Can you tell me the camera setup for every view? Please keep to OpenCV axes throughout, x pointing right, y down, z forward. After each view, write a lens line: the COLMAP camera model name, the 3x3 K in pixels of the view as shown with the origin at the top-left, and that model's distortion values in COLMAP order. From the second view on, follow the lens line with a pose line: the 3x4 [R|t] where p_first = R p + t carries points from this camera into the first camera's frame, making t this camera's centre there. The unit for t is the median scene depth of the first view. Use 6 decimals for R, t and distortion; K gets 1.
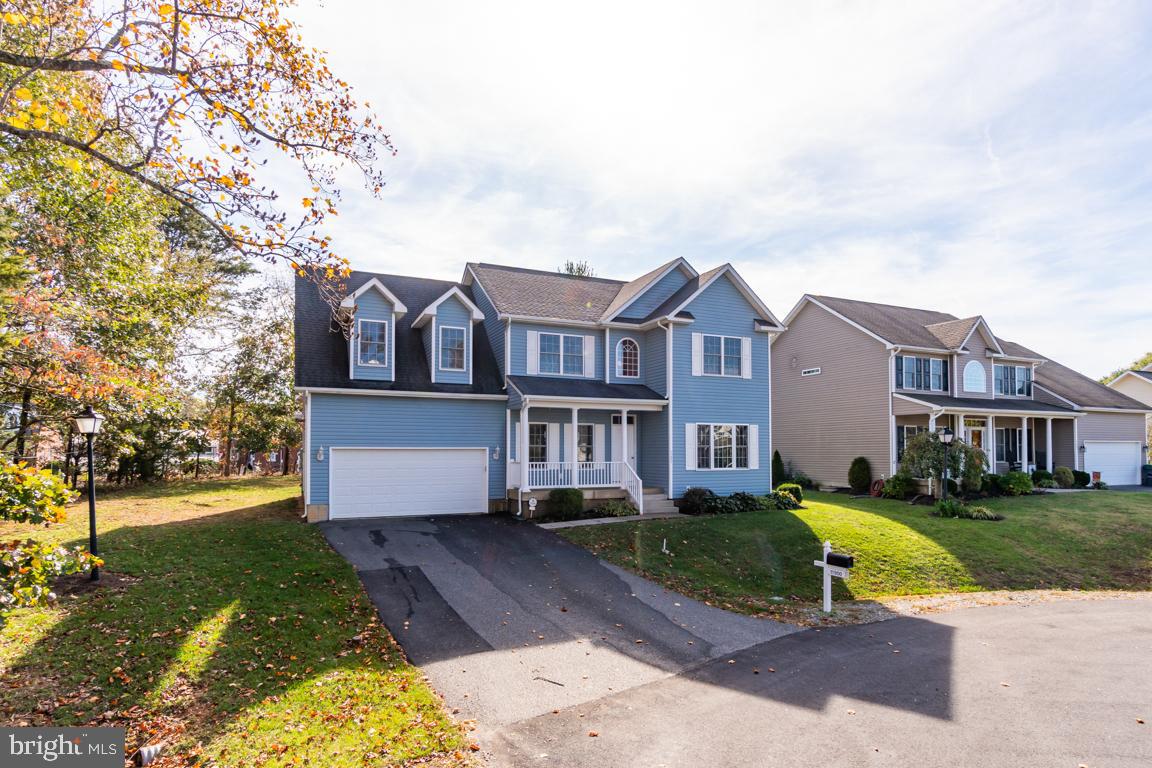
lens RADIAL K [[678.5, 0, 592.2], [0, 678.5, 430.4], [0, 0, 1]] dist [0.003293, -0.004656]
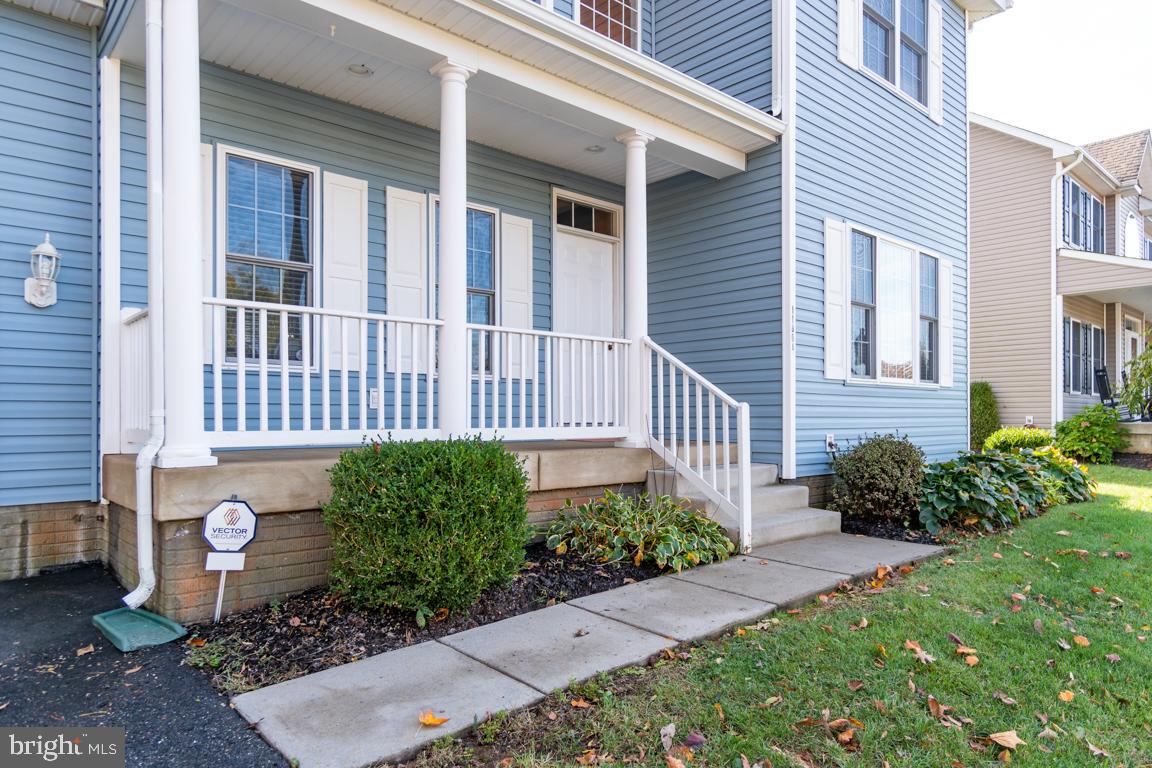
lens RADIAL K [[726.6, 0, 591.5], [0, 726.6, 419.9], [0, 0, 1]] dist [0.005612, -0.000399]
pose [[0.954585, -0.002974, 0.297924, -0.050901], [-0.007460, 0.999398, 0.033880, 0.067006], [-0.297845, -0.034564, 0.953988, 0.739490]]
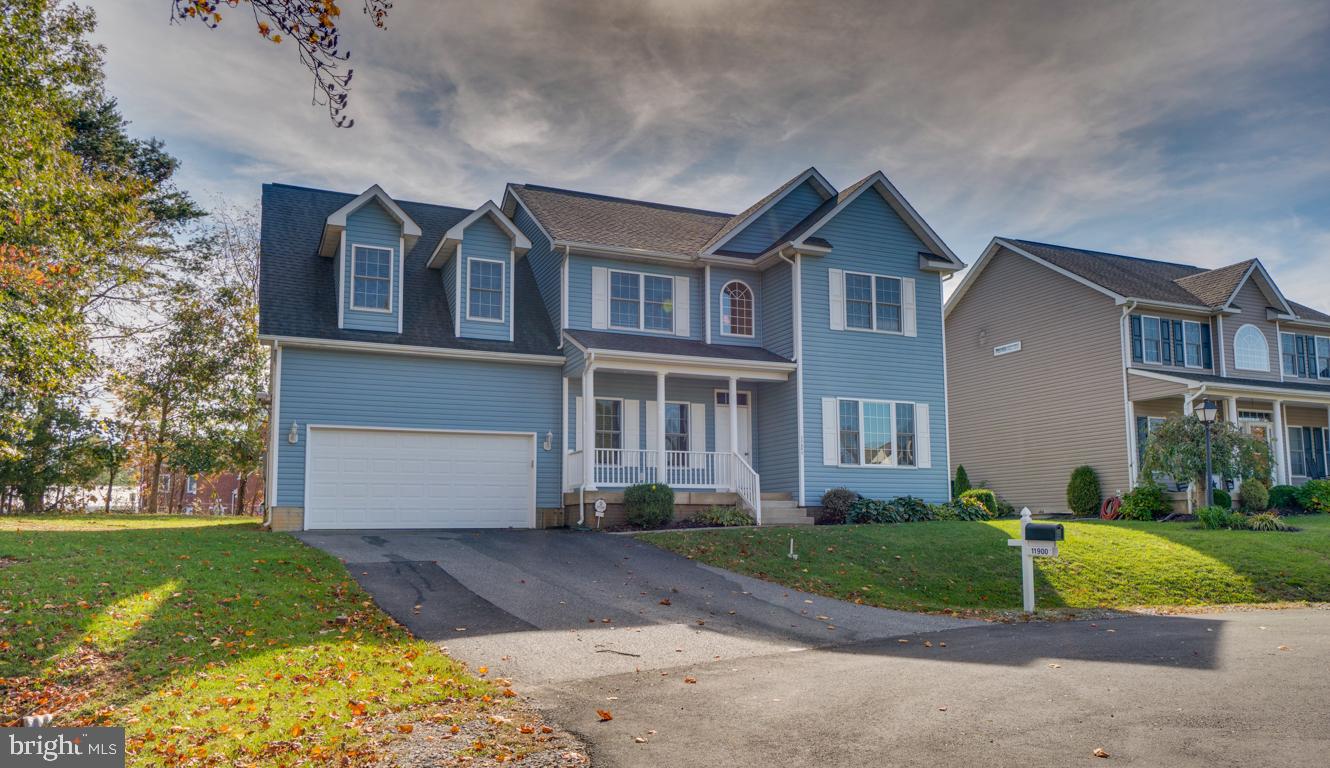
lens RADIAL K [[1006.1, 0, 680.8], [0, 1006.1, 420.4], [0, 0, 1]] dist [0.028496, 0.023684]
pose [[0.999892, -0.008633, -0.011875, 0.006190], [0.007627, 0.996579, -0.082293, 0.096928], [0.012544, 0.082194, 0.996537, -0.019890]]
